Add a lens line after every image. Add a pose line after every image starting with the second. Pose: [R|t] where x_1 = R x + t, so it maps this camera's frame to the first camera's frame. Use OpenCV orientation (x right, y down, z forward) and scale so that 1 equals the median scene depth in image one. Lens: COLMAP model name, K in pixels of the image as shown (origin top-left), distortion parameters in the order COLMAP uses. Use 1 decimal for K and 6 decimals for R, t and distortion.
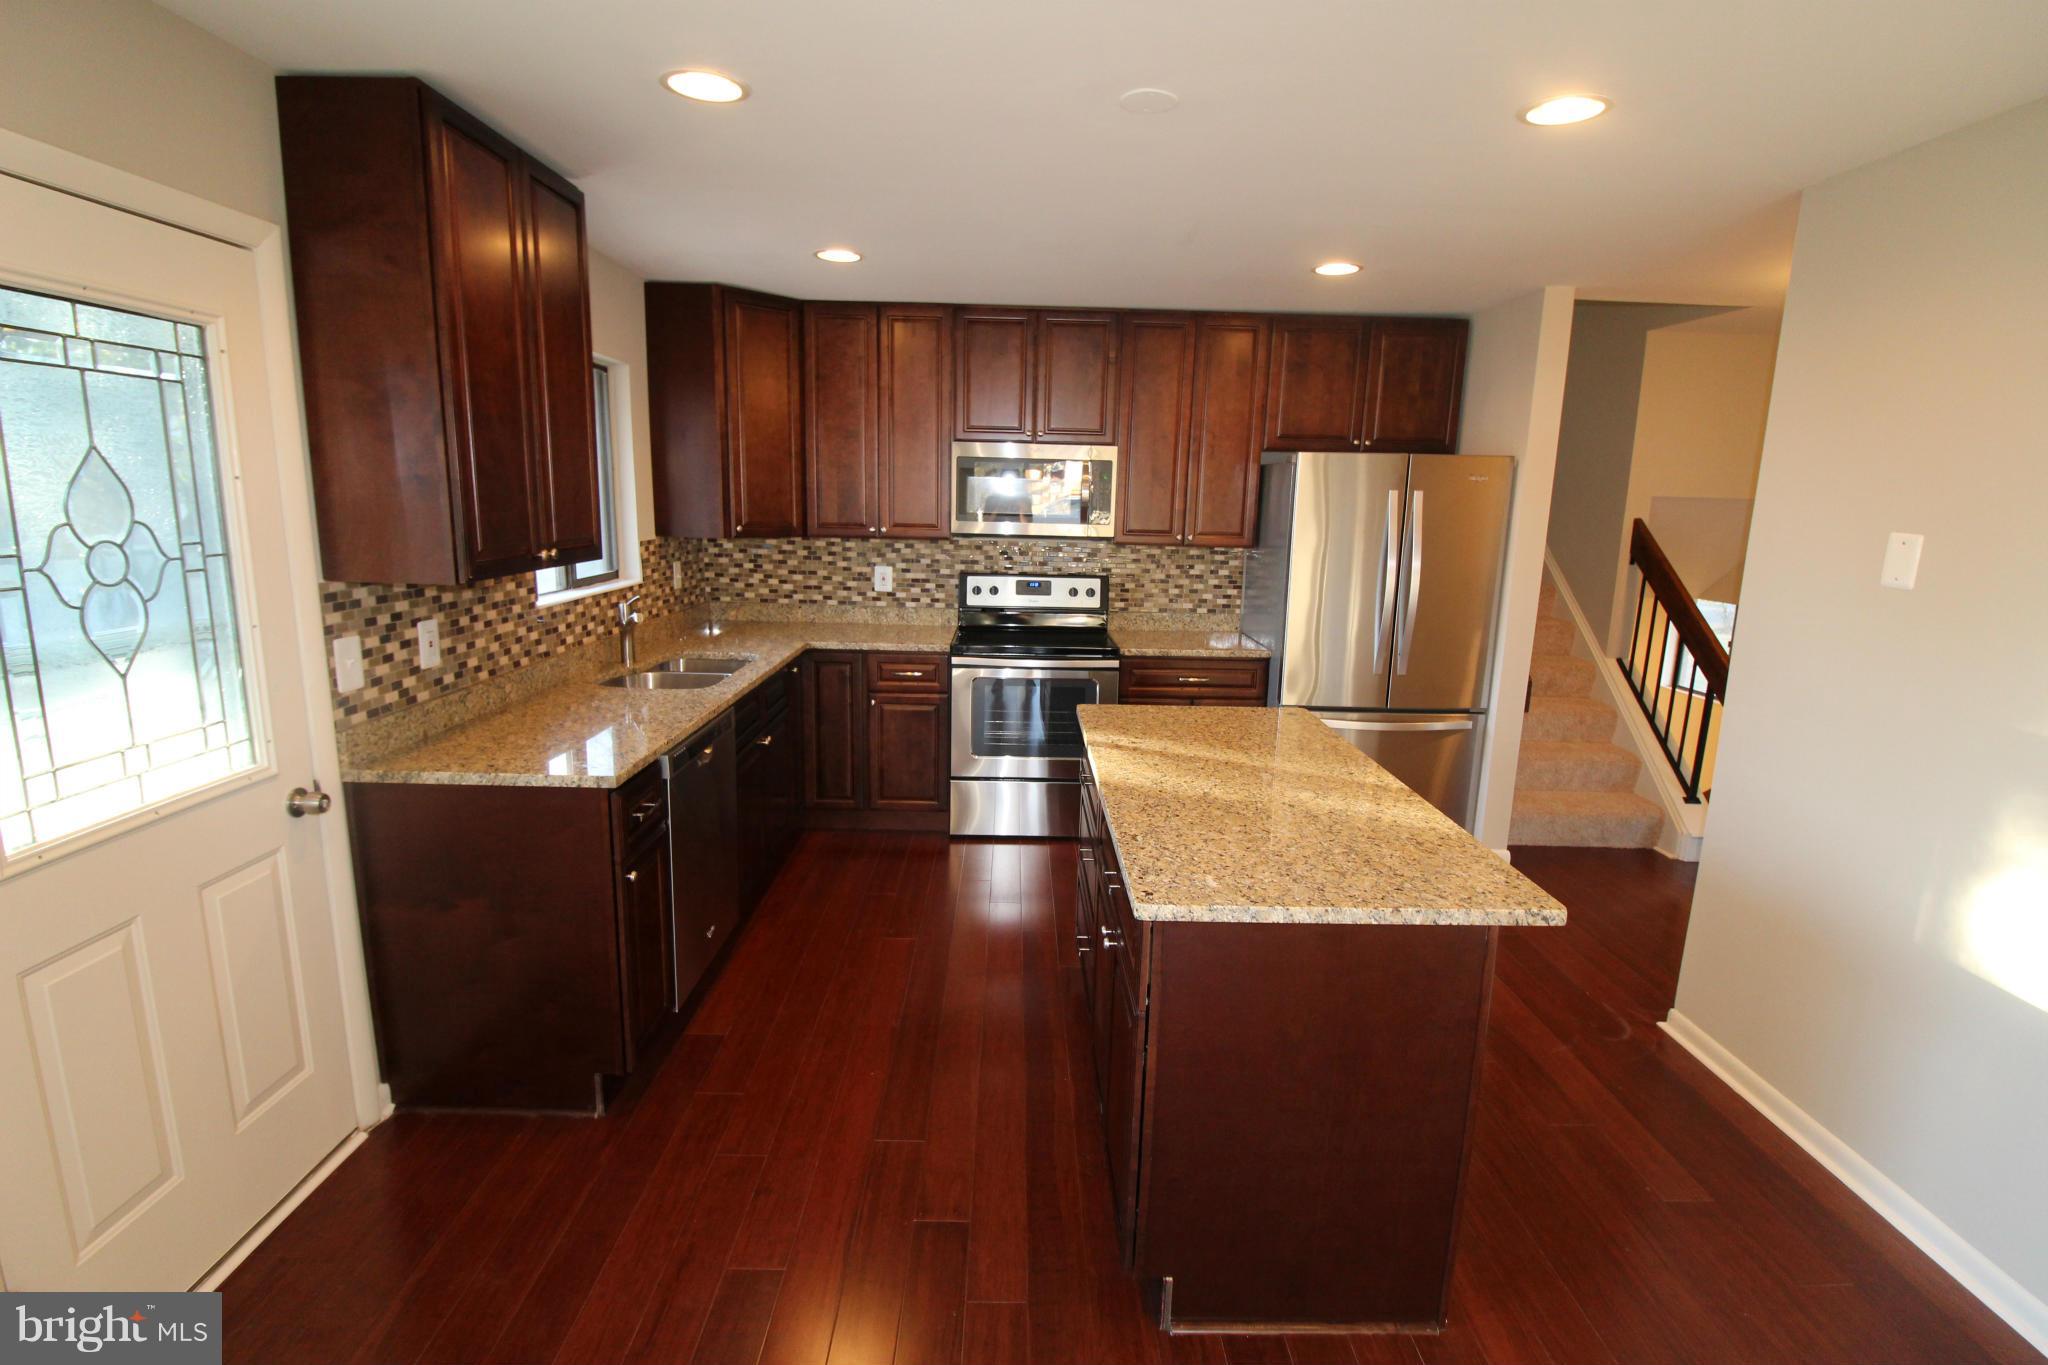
lens RADIAL K [[945.4, 0, 1023.3], [0, 945.4, 670.5], [0, 0, 1]] dist [-0.001834, -0.011800]
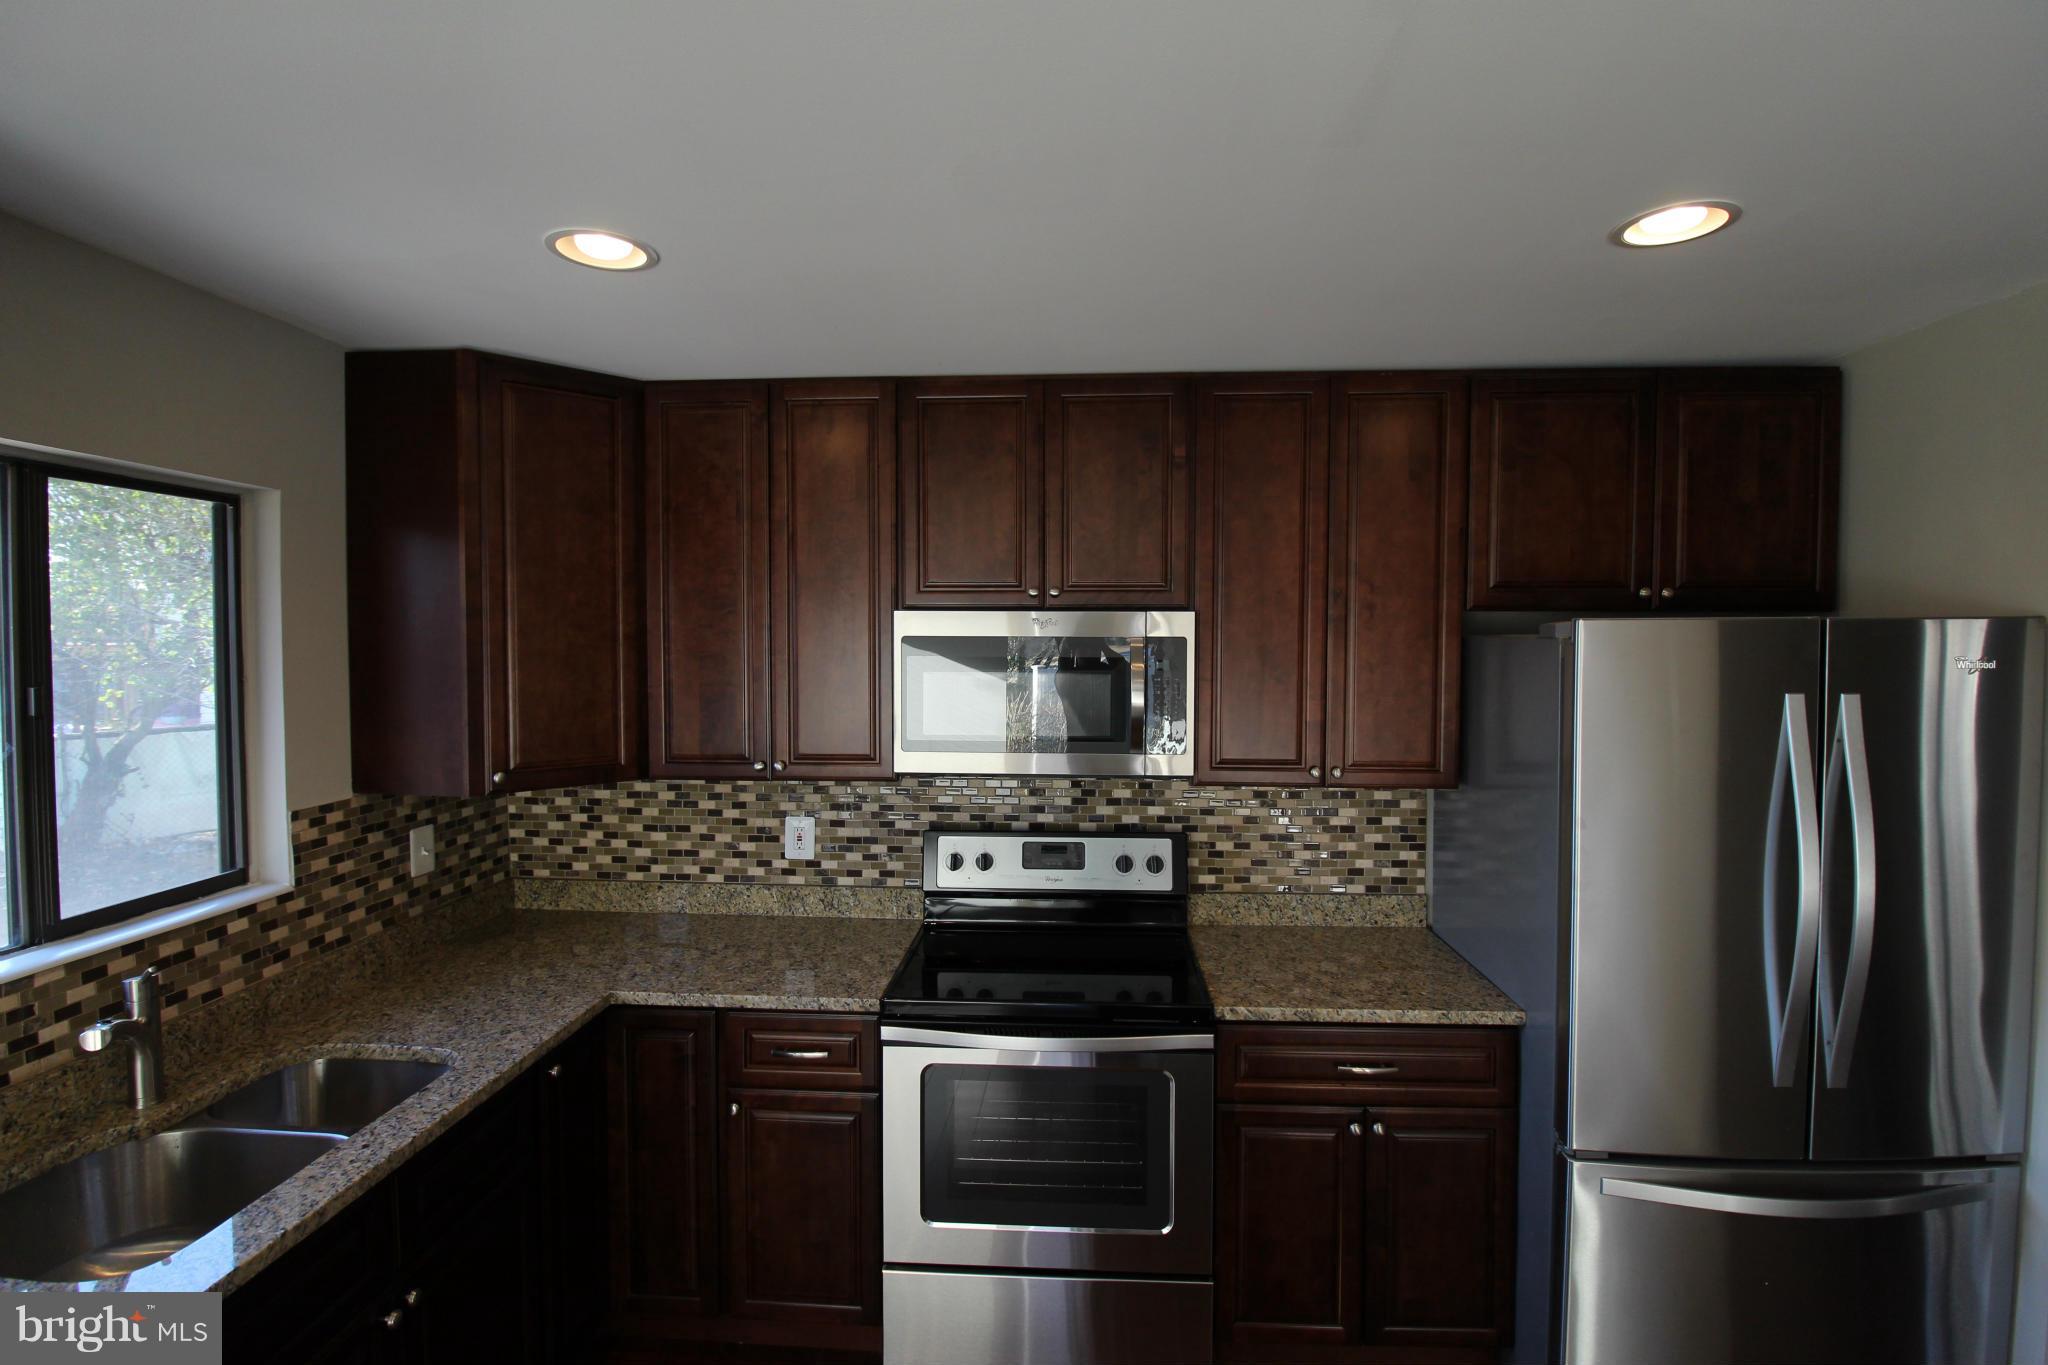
lens RADIAL K [[945.4, 0, 1030.6], [0, 945.4, 666.0], [0, 0, 1]] dist [-0.001834, -0.011800]
pose [[0.997242, -0.020265, -0.071392, 0.045307], [0.008893, 0.987695, -0.156137, -0.126608], [0.073678, 0.155072, 0.985152, 0.478988]]
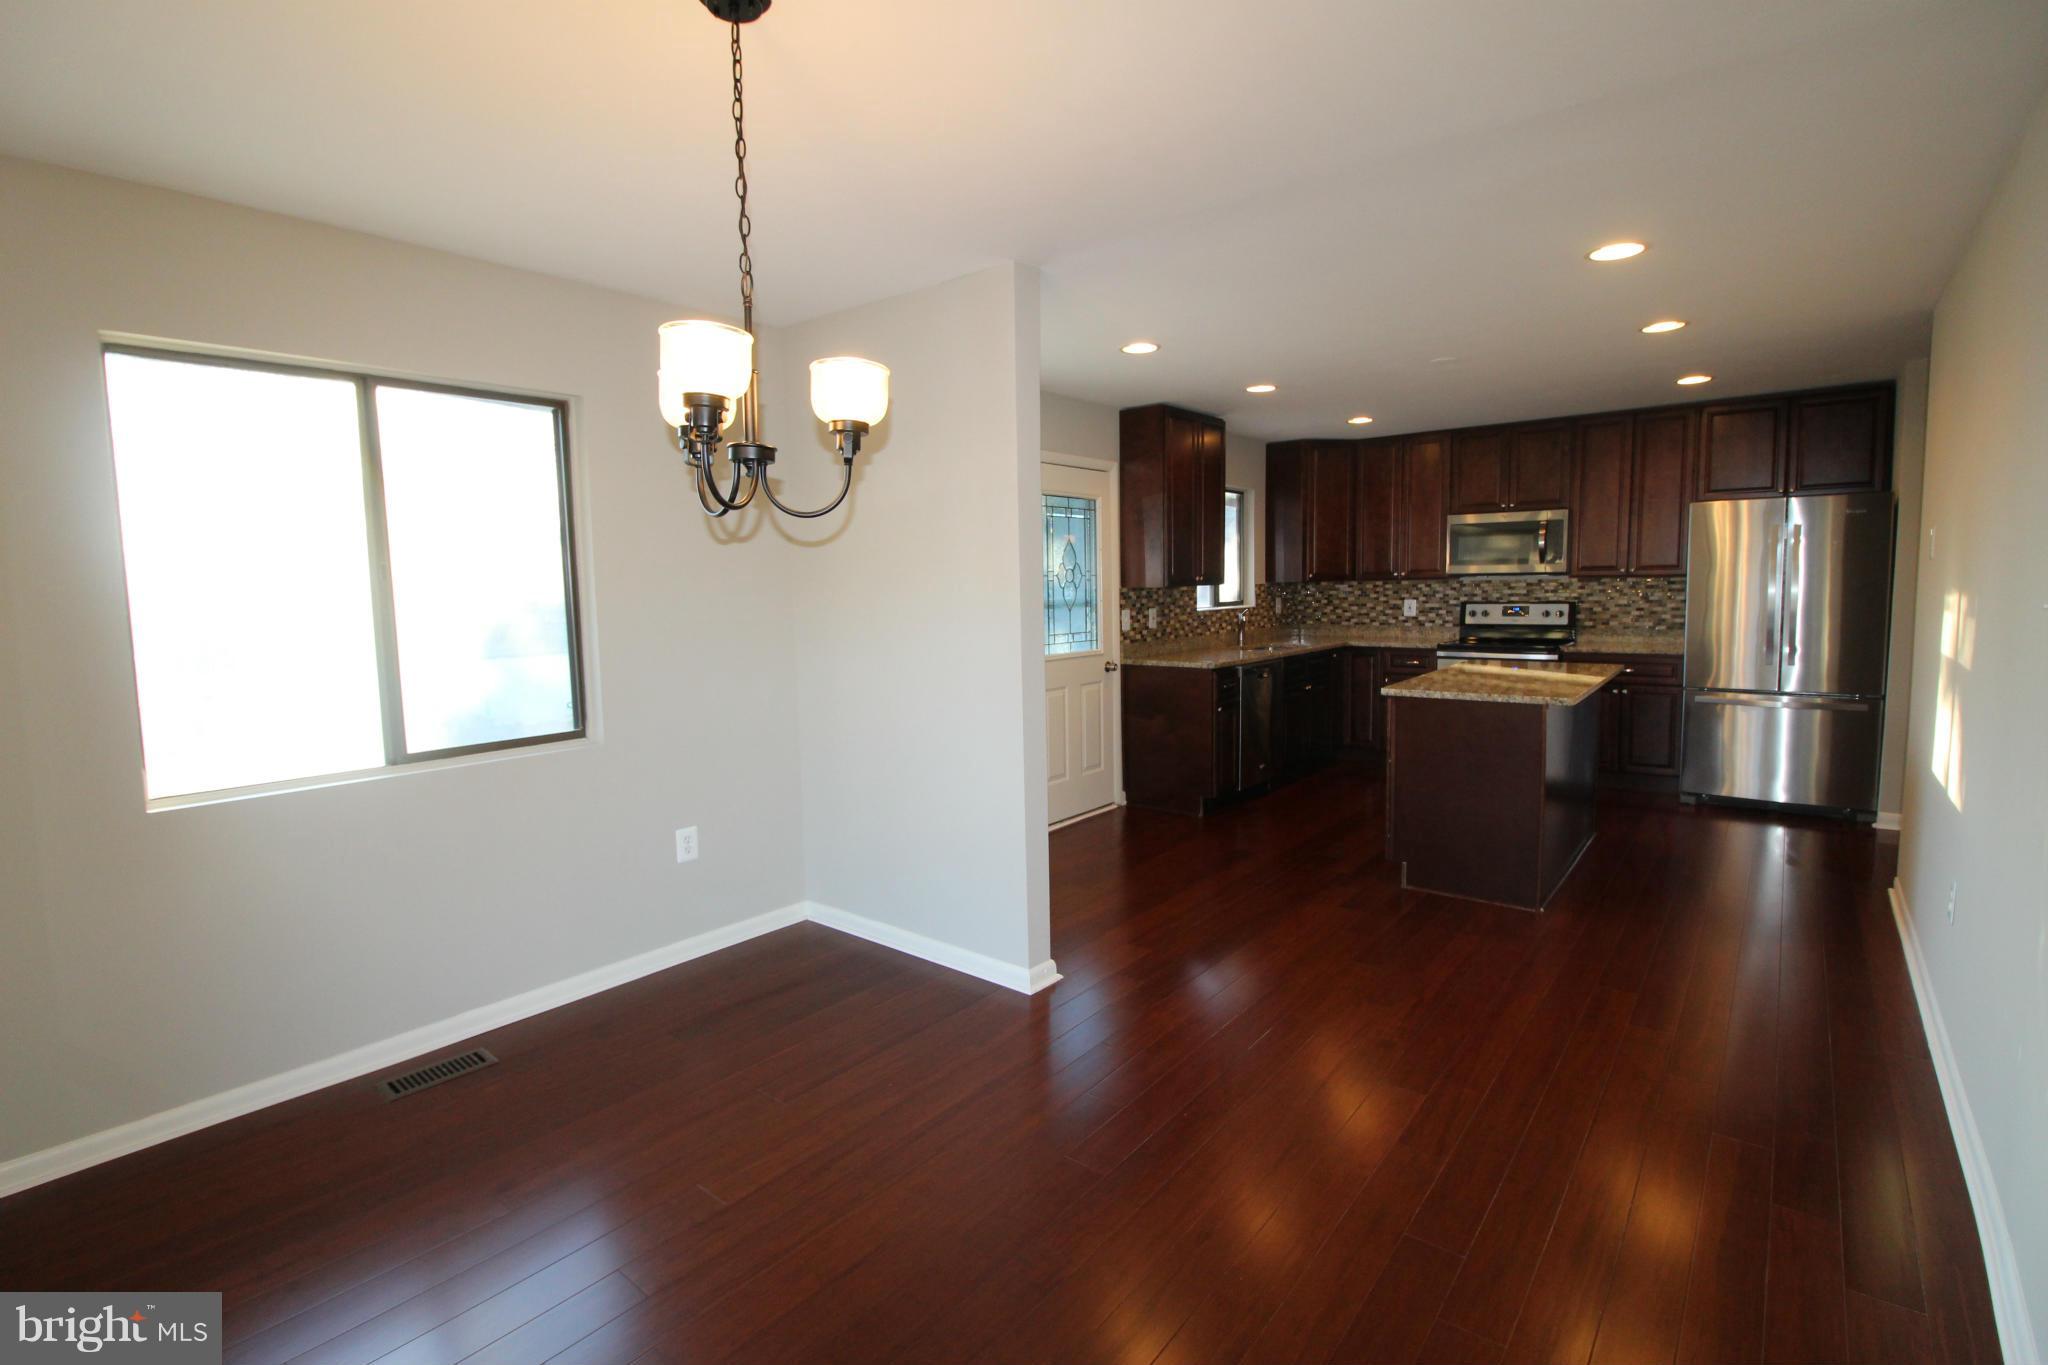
lens RADIAL K [[945.4, 0, 1028.7], [0, 945.4, 670.0], [0, 0, 1]] dist [-0.001834, -0.011800]
pose [[0.772173, 0.021127, -0.635061, 0.398407], [-0.080193, 0.994696, -0.064415, 0.172340], [0.630331, 0.100667, 0.769772, -0.629740]]
